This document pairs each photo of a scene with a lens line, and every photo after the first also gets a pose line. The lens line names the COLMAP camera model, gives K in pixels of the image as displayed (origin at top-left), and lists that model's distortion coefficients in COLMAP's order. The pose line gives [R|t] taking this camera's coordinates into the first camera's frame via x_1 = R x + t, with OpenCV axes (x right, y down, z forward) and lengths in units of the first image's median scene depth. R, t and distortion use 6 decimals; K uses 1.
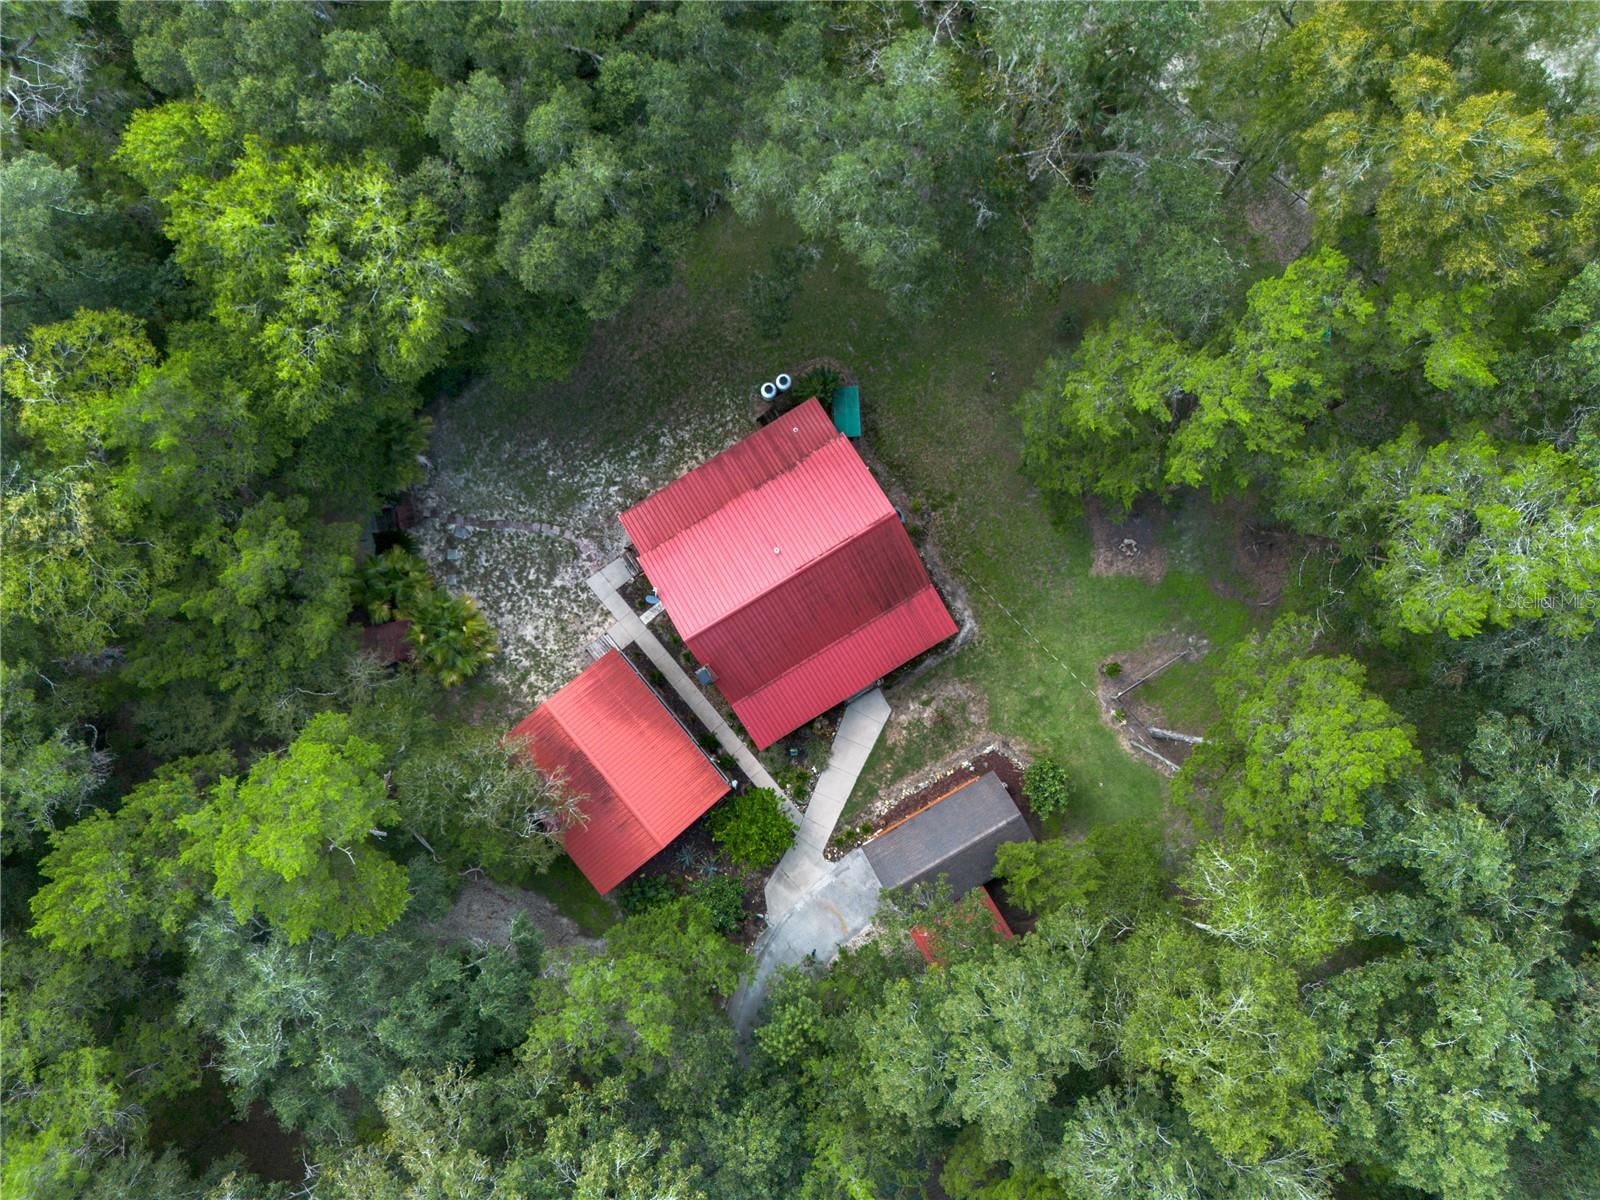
lens RADIAL K [[1118.6, 0, 803.8], [0, 1118.6, 596.4], [0, 0, 1]] dist [0.034904, -0.018436]
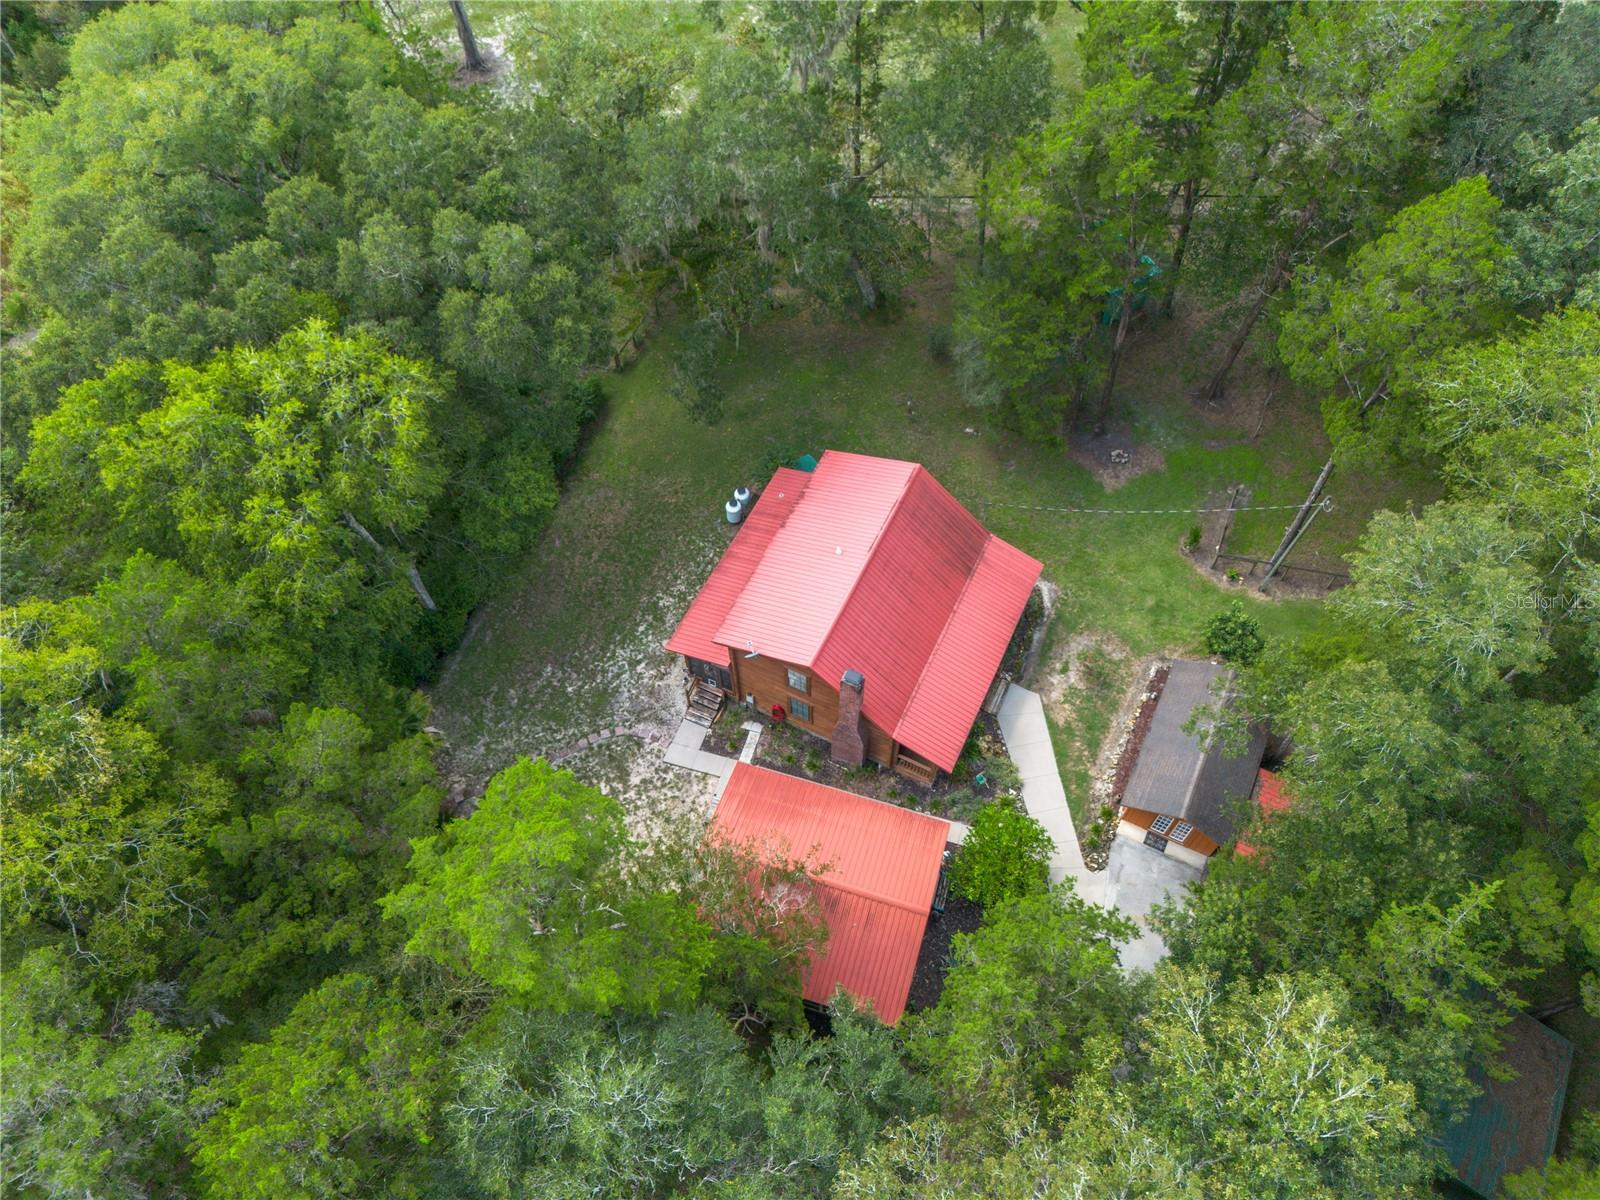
lens RADIAL K [[1118.6, 0, 797.1], [0, 1118.6, 596.7], [0, 0, 1]] dist [0.034904, -0.018436]
pose [[0.840788, -0.462602, 0.281203, -0.292632], [0.541264, 0.708333, -0.453097, 0.342138], [0.010419, 0.533164, 0.845948, 0.209974]]
